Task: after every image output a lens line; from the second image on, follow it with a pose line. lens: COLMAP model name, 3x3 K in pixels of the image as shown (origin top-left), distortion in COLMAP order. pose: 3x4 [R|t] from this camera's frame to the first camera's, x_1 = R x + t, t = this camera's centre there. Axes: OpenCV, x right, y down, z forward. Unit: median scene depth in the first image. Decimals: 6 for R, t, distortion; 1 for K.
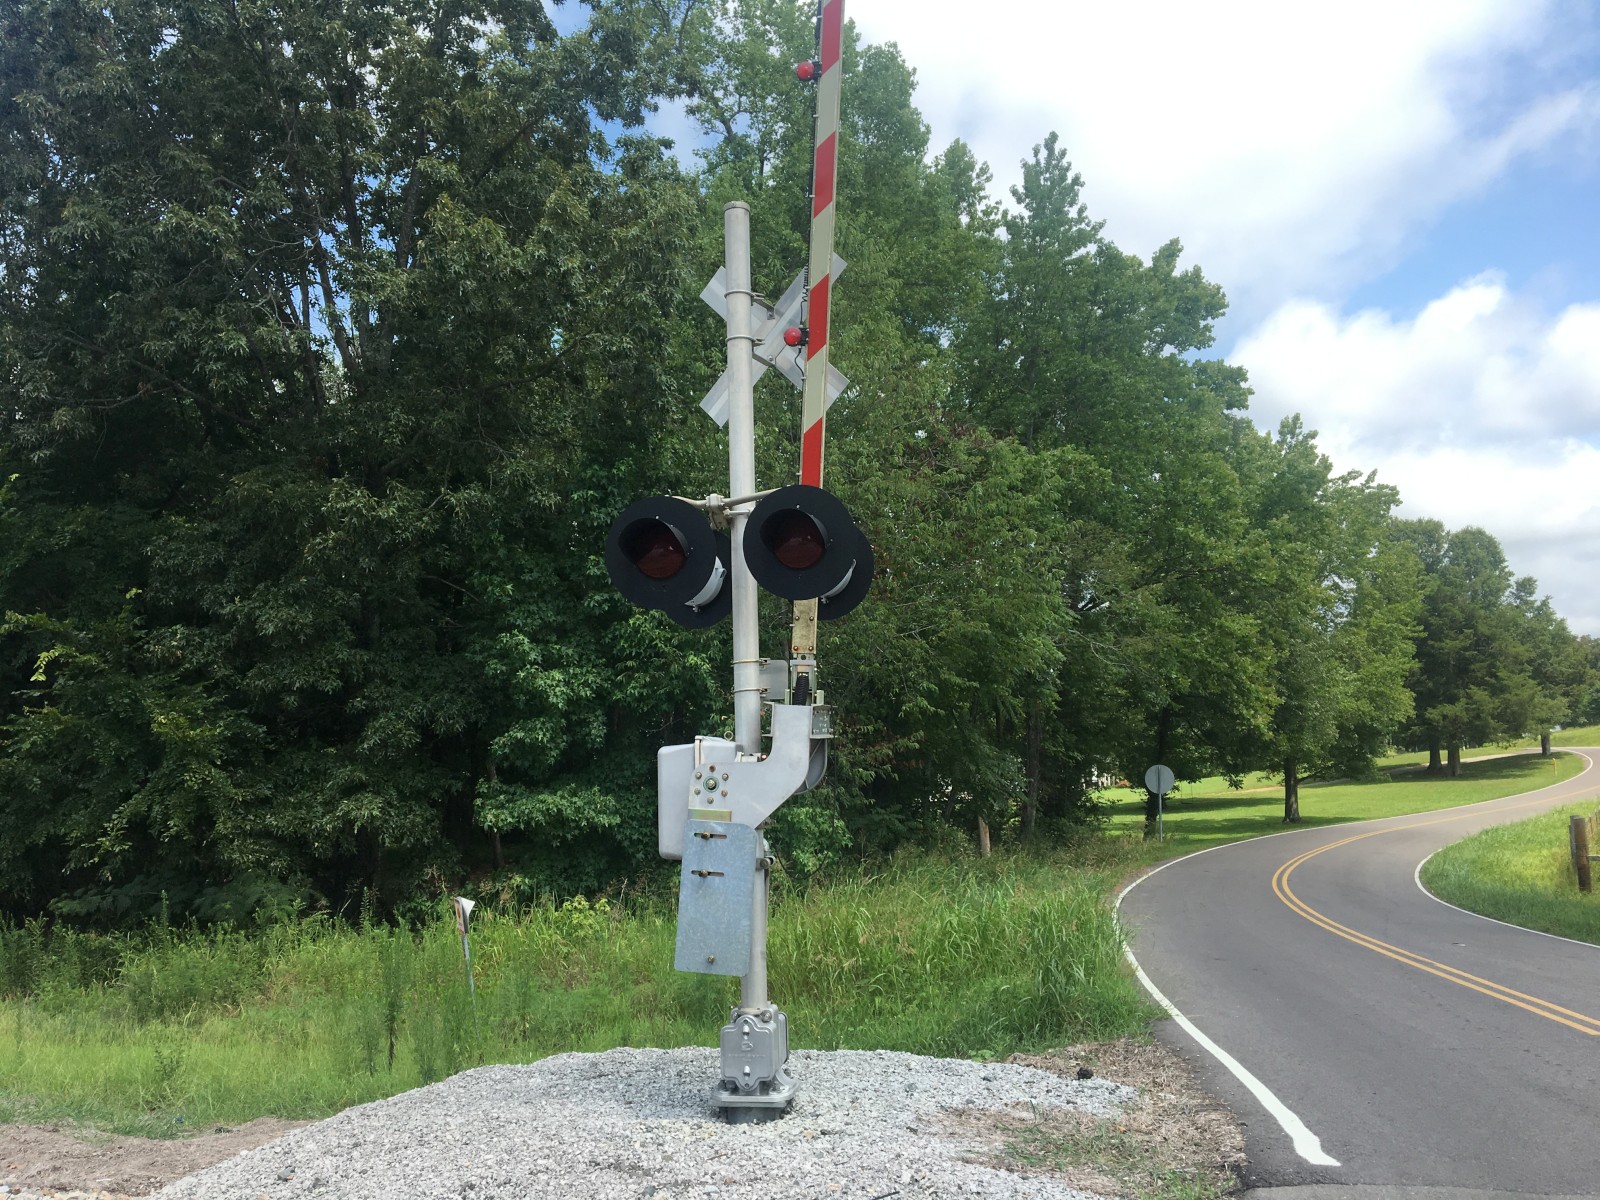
lens RADIAL K [[1423.2, 0, 800.0], [0, 1423.2, 600.0], [0, 0, 1]] dist [0.158966, -0.281861]
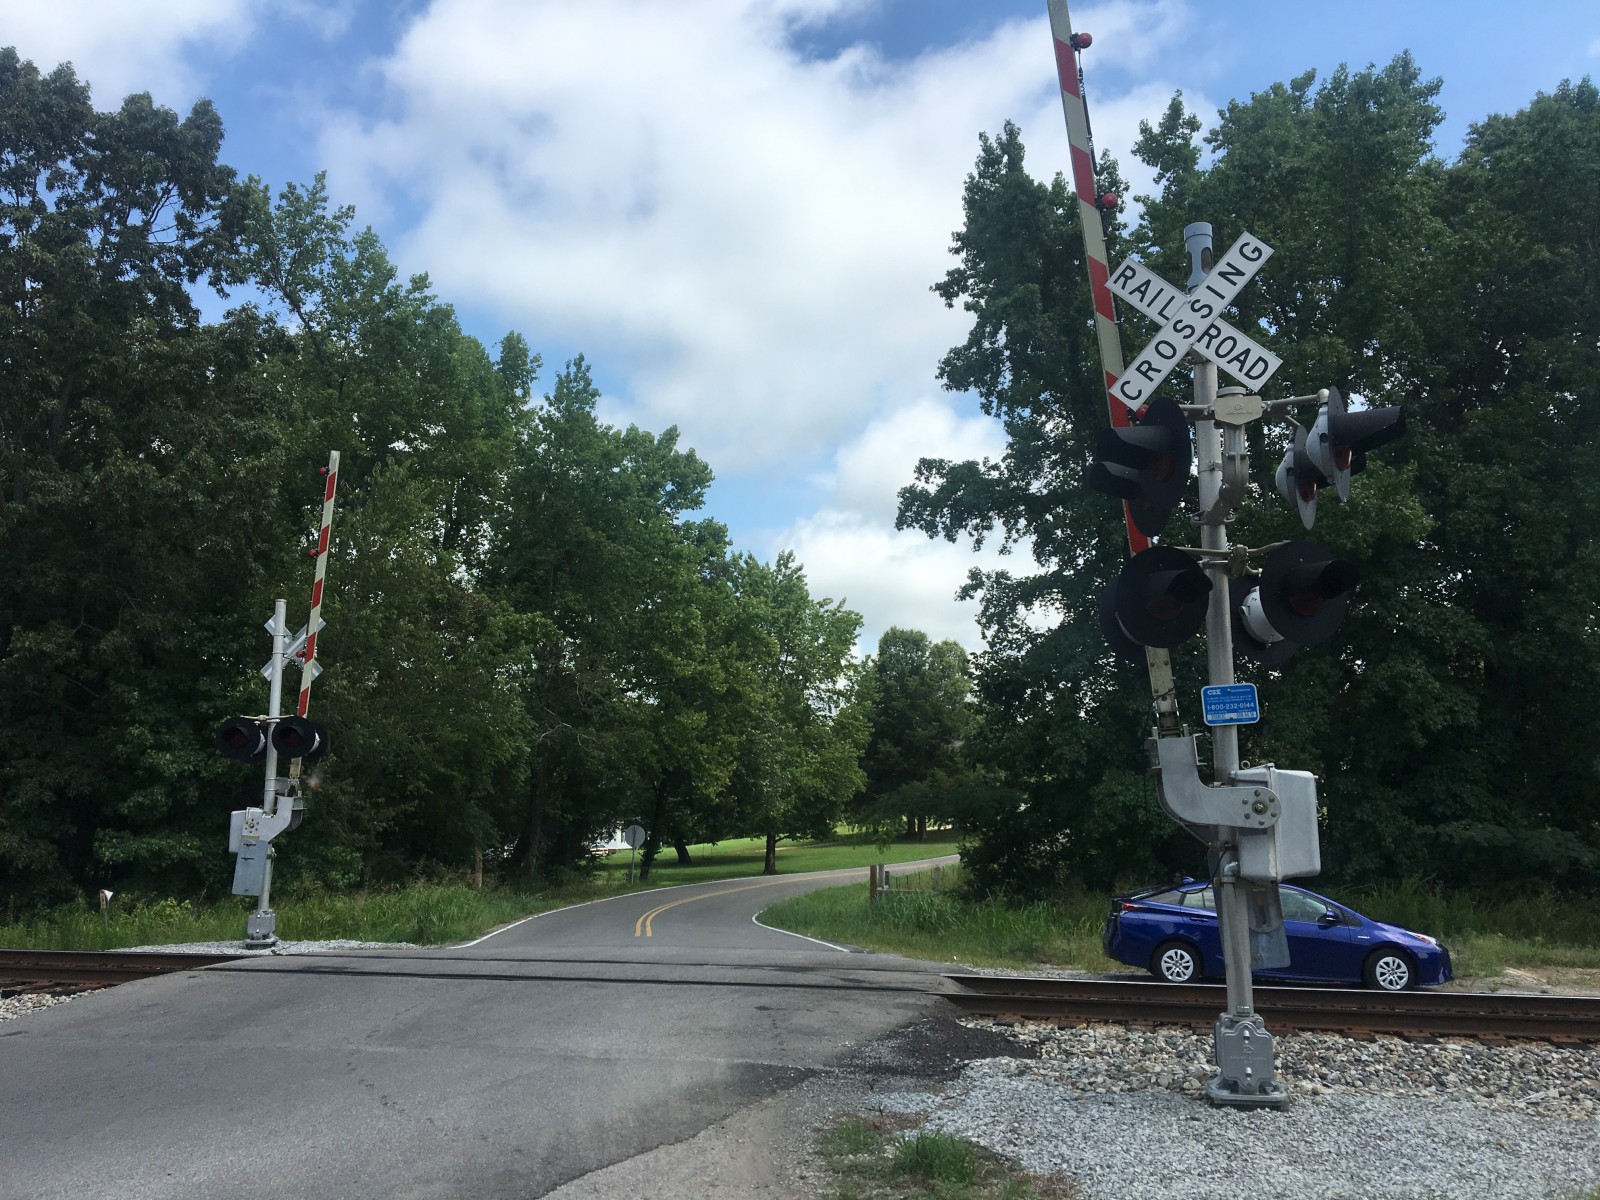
lens RADIAL K [[1450.2, 0, 771.8], [0, 1450.2, 602.7], [0, 0, 1]] dist [0.101217, -0.115896]
pose [[0.968472, 0.060552, 0.241650, 0.061591], [-0.051615, 0.997734, -0.043148, -0.070891], [-0.243715, 0.029315, 0.969404, -0.618101]]
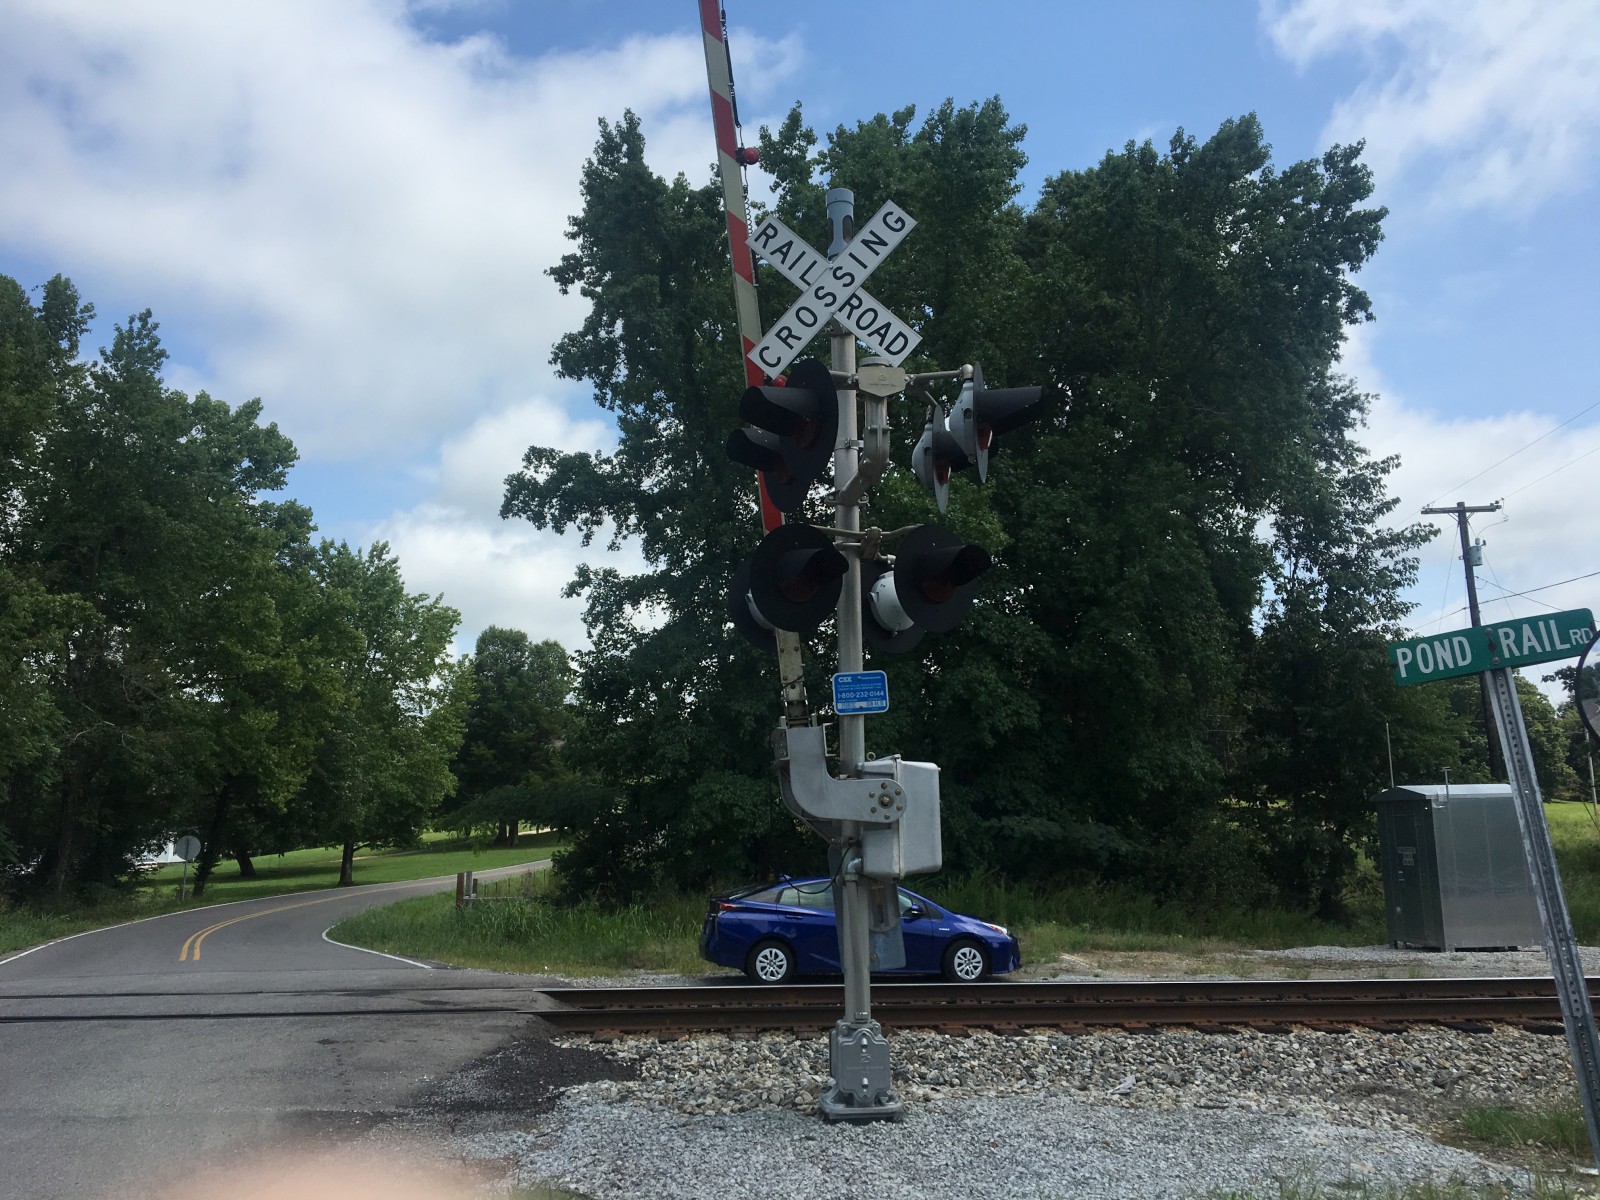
lens RADIAL K [[1423.2, 0, 800.0], [0, 1423.2, 600.0], [0, 0, 1]] dist [0.158966, -0.281861]
pose [[0.853511, 0.095902, 0.512174, 0.084011], [-0.070728, 0.995143, -0.068472, -0.060430], [-0.516253, 0.022217, 0.856148, -0.540721]]
